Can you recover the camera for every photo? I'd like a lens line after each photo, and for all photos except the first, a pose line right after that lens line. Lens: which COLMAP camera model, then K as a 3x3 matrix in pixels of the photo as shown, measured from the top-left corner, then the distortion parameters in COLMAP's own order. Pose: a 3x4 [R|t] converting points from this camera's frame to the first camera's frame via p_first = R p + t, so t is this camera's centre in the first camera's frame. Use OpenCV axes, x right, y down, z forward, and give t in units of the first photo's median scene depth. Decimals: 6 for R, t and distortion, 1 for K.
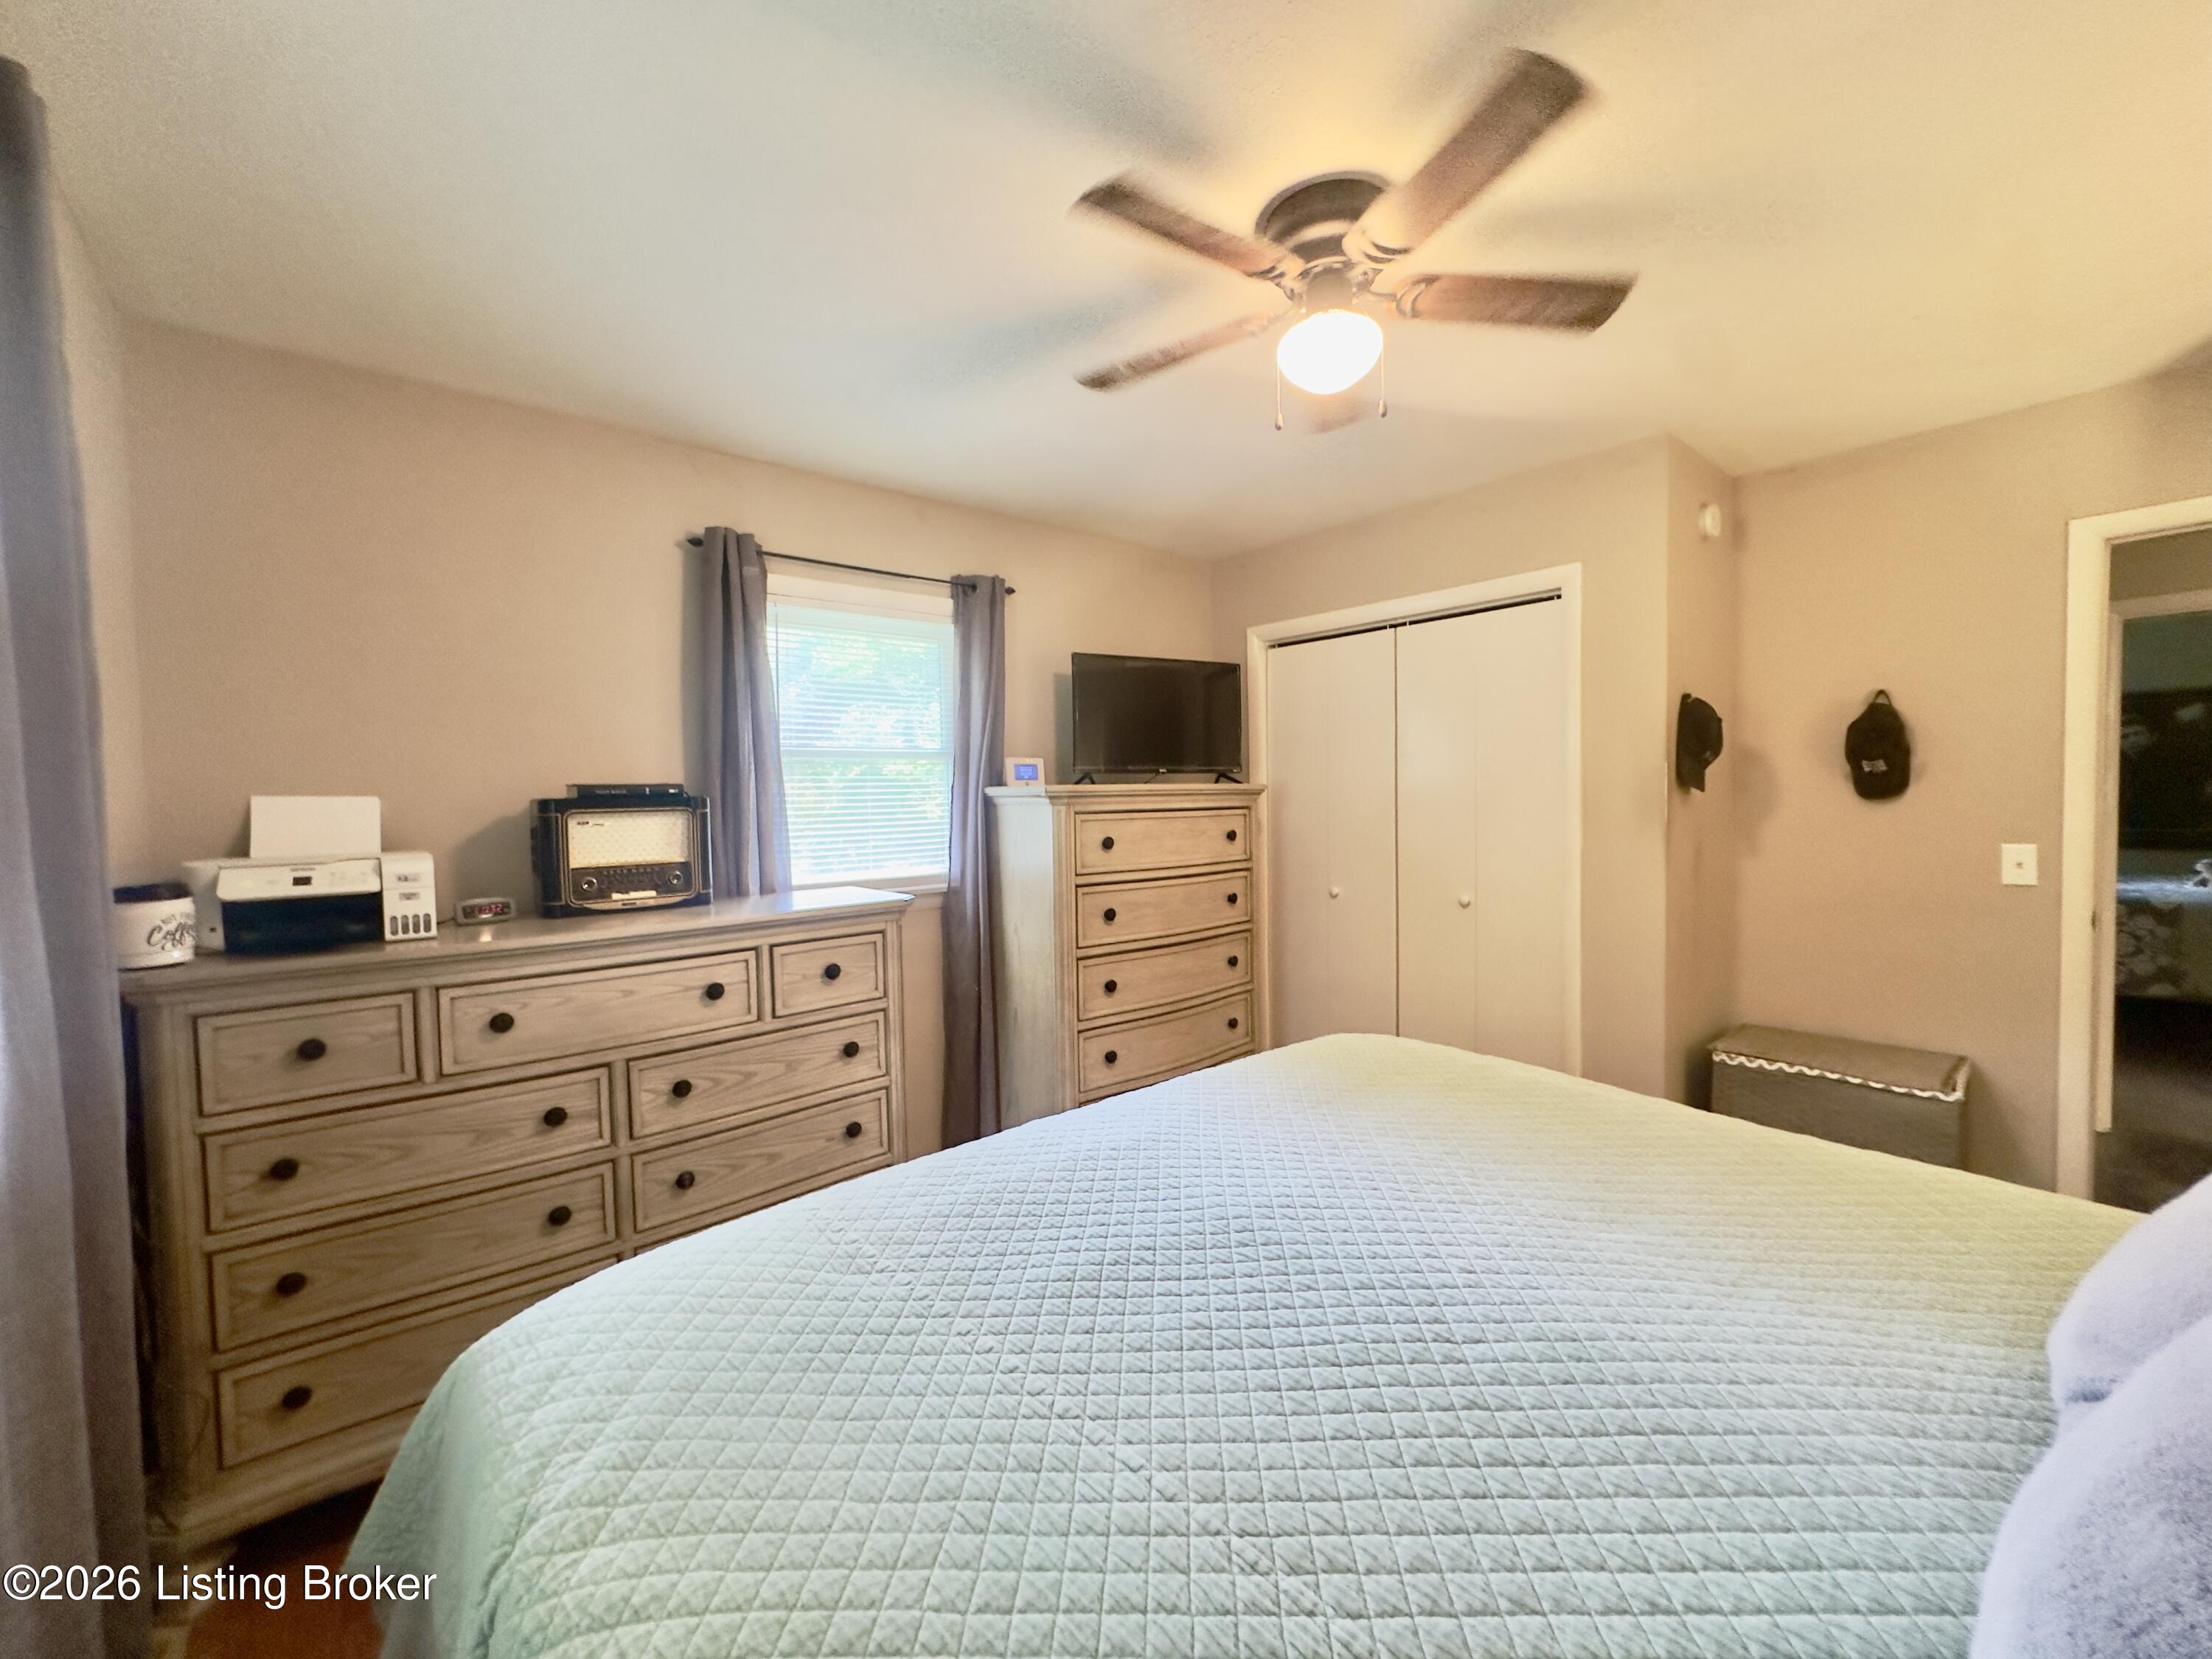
lens RADIAL K [[884.5, 0, 1100.9], [0, 884.5, 825.0], [0, 0, 1]] dist [-0.006907, 0.000921]
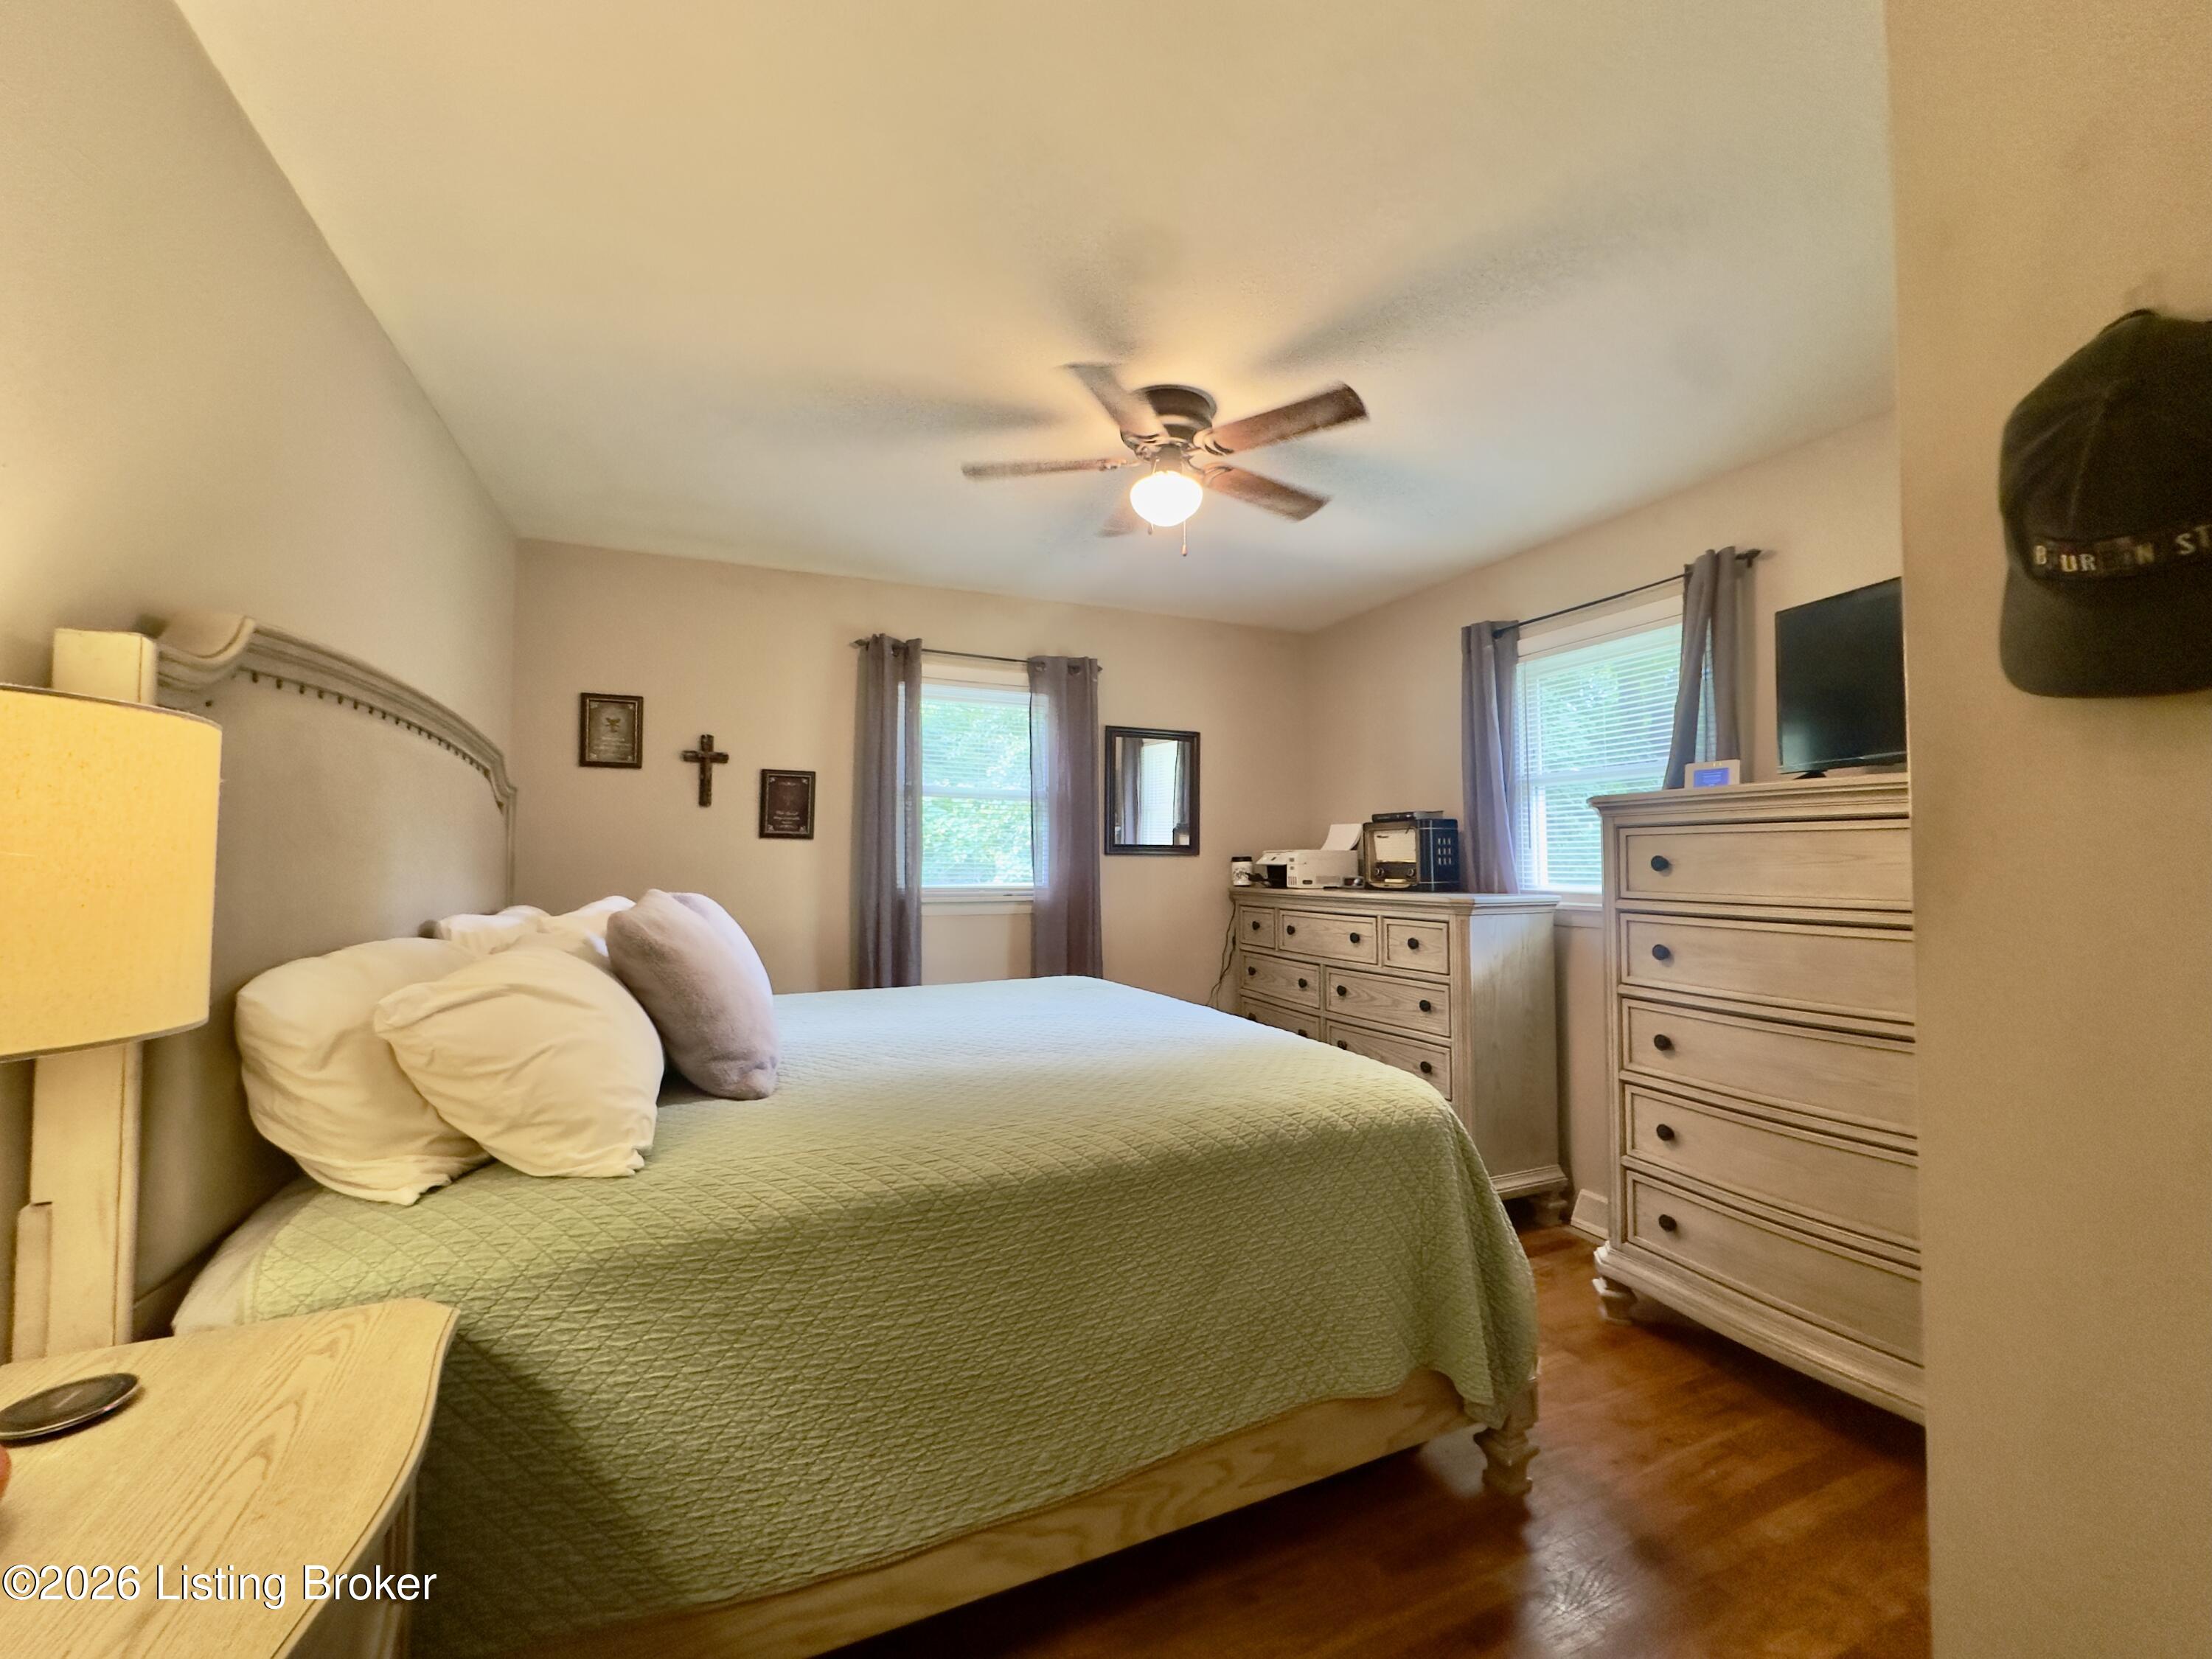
lens RADIAL K [[884.5, 0, 1107.5], [0, 884.5, 823.8], [0, 0, 1]] dist [-0.006907, 0.000921]
pose [[-0.280315, -0.015214, -0.959788, 0.904048], [-0.017754, 0.999786, -0.010663, 0.001335], [0.959744, 0.014051, -0.280525, 0.723389]]
